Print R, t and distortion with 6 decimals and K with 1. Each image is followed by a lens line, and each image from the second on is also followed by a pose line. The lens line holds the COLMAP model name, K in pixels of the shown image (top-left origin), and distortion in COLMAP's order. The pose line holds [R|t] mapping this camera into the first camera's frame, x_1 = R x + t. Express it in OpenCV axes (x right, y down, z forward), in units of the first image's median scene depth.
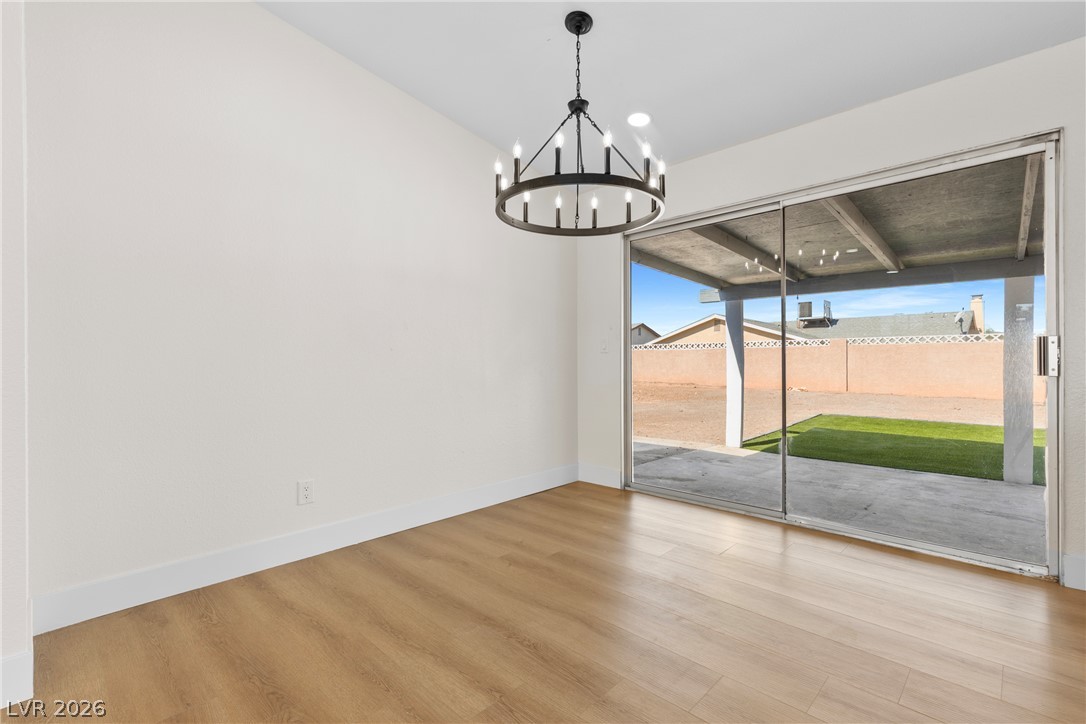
lens RADIAL K [[496.0, 0, 548.9], [0, 496.0, 361.7], [0, 0, 1]] dist [0.005099, 0.000502]
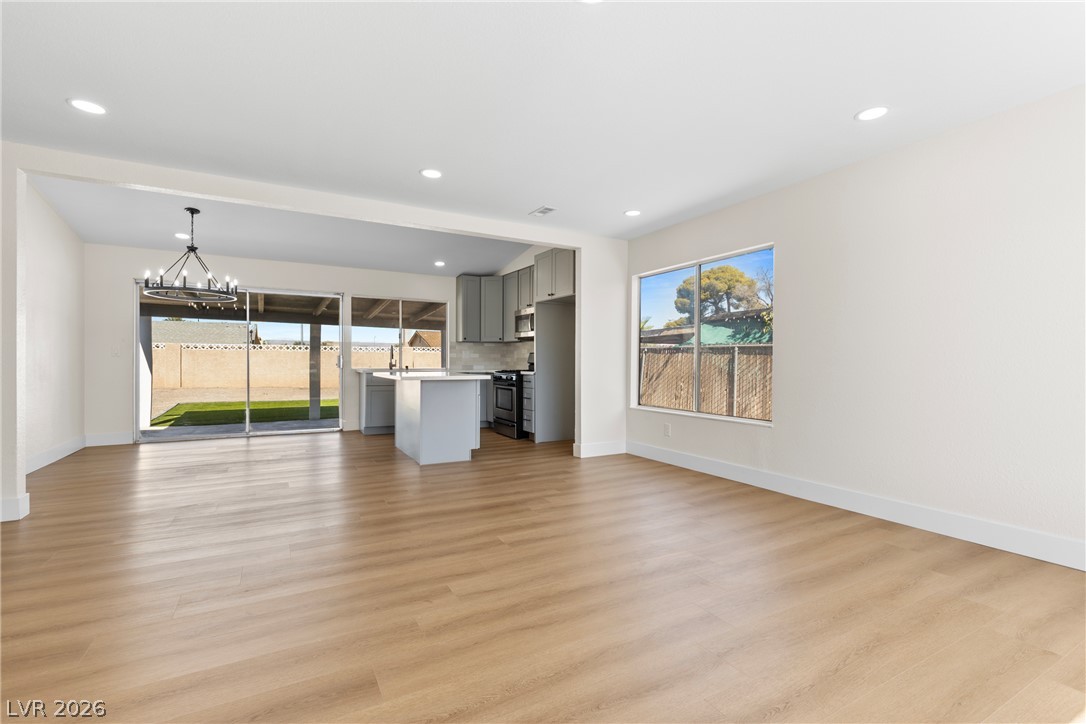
lens RADIAL K [[491.5, 0, 546.3], [0, 491.5, 366.4], [0, 0, 1]] dist [0.008450, -0.000003]
pose [[0.296308, -0.001902, 0.955090, -1.297280], [-0.005052, 0.999981, 0.003559, 0.000607], [-0.955079, -0.005880, 0.296293, -0.959274]]
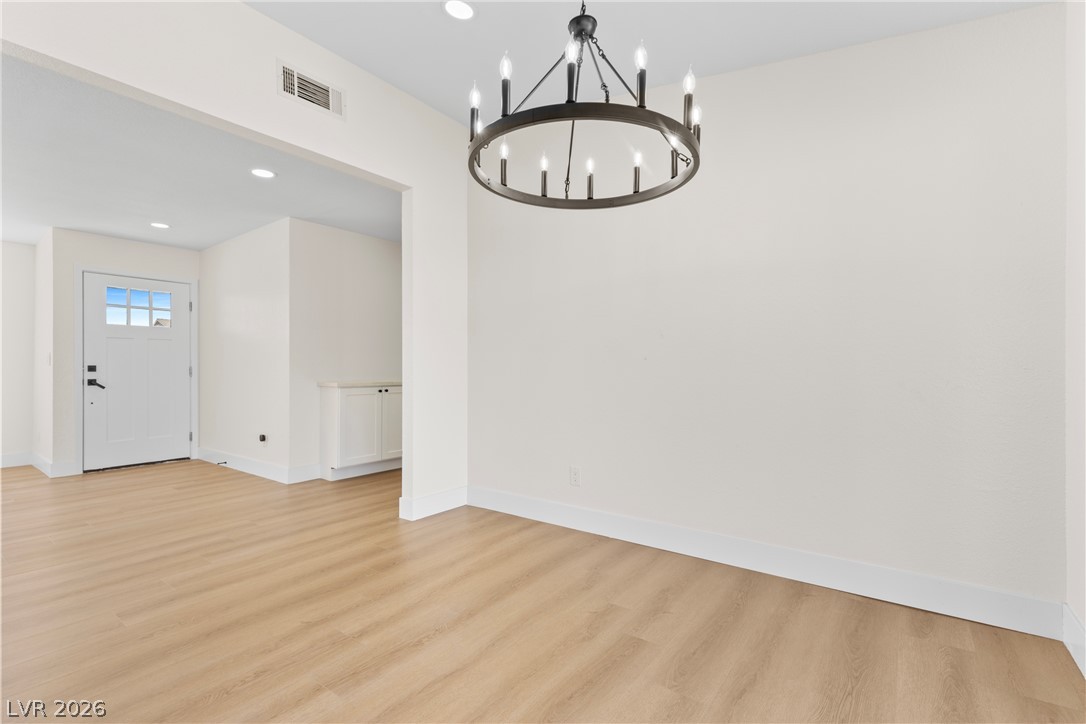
lens RADIAL K [[481.3, 0, 560.0], [0, 481.3, 364.6], [0, 0, 1]] dist [-0.000525, -0.000255]
pose [[0.145905, 0.007411, -0.989271, 0.644678], [-0.001745, 0.999972, 0.007233, -0.029175], [0.989297, 0.000671, 0.145914, 0.705760]]
